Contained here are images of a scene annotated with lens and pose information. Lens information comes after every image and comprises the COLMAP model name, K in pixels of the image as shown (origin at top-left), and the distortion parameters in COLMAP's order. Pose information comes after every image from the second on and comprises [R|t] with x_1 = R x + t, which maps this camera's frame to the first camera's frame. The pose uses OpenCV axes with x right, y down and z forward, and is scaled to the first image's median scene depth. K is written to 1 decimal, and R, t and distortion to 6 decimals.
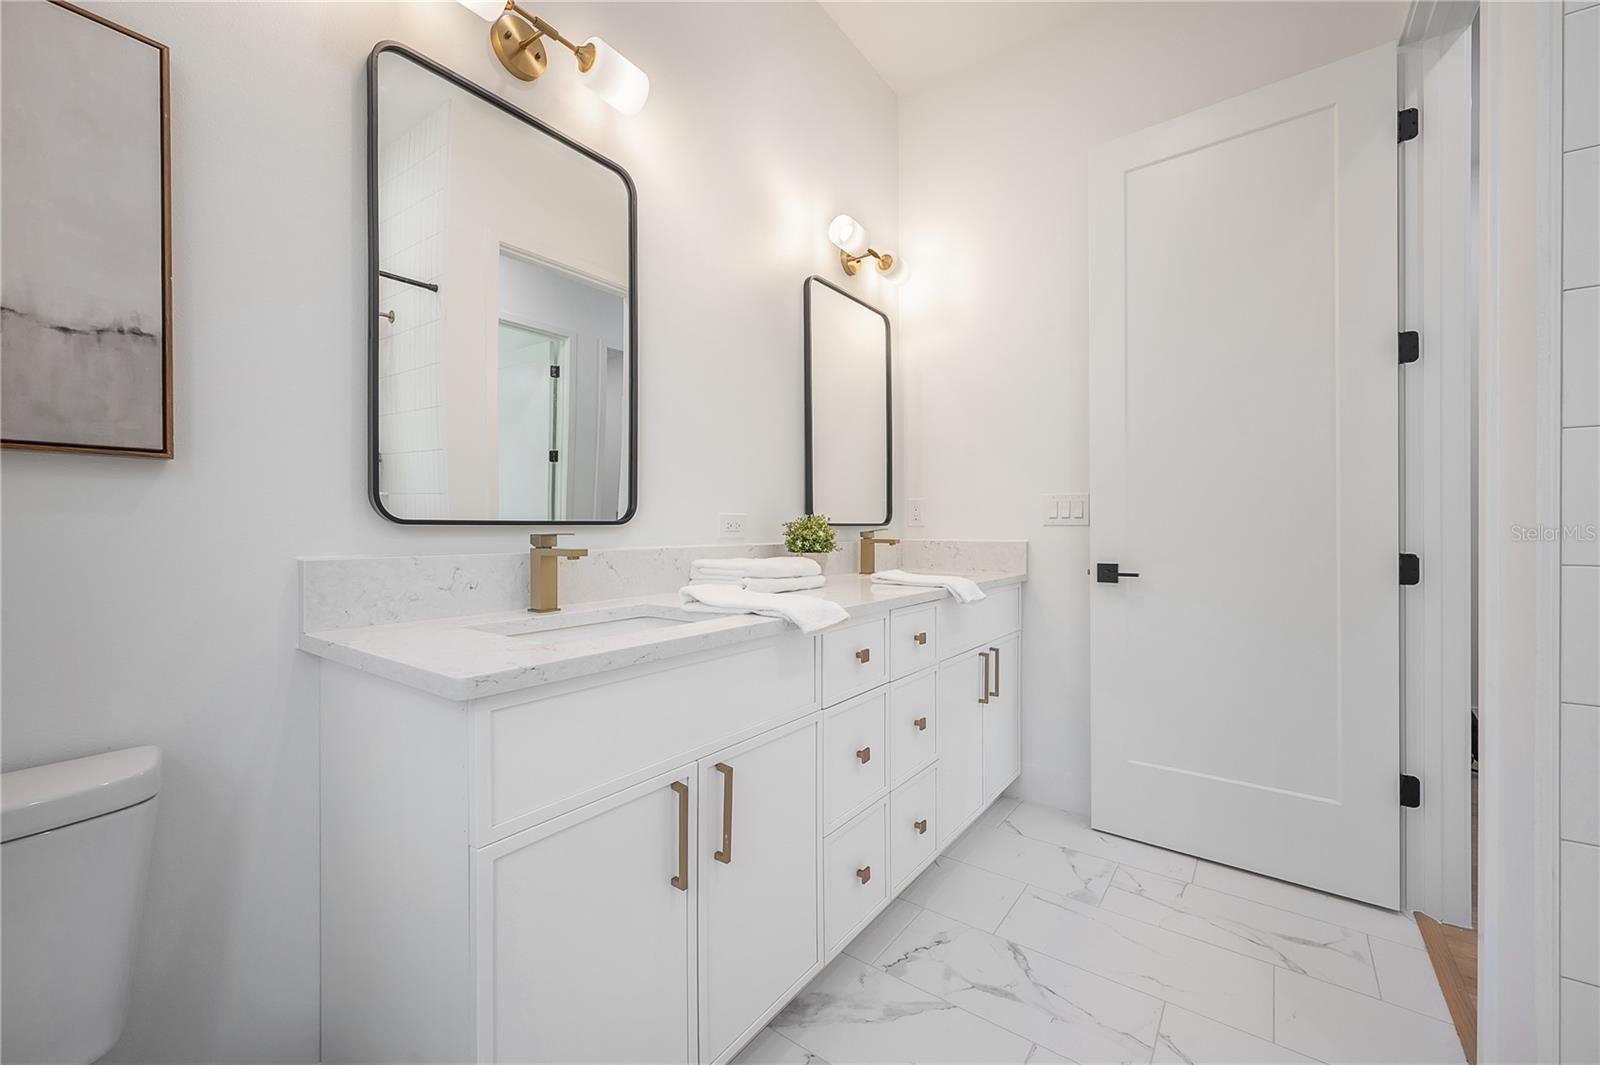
lens RADIAL K [[639.7, 0, 802.7], [0, 639.7, 527.7], [0, 0, 1]] dist [-0.001575, 0.000567]
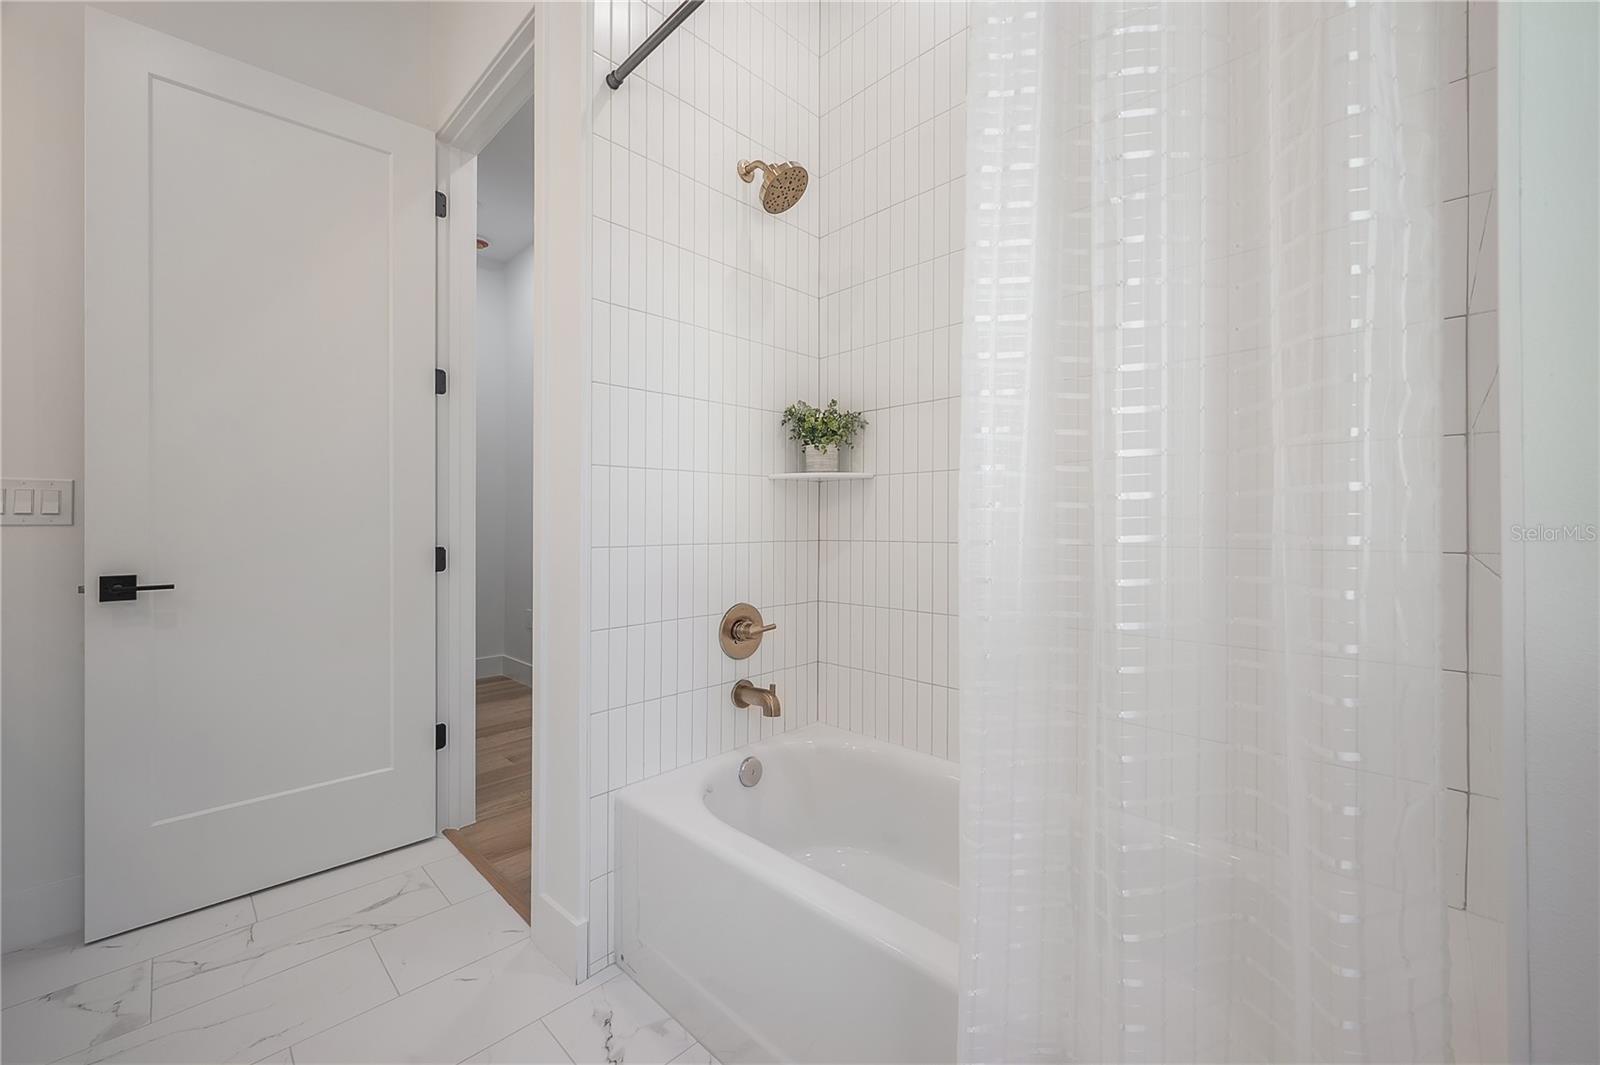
lens RADIAL K [[639.7, 0, 801.7], [0, 639.7, 523.8], [0, 0, 1]] dist [-0.001575, 0.000567]
pose [[0.135202, -0.002202, 0.990816, -0.175057], [0.005846, 0.999982, 0.001425, -0.000970], [-0.990801, 0.005600, 0.135212, 0.112736]]
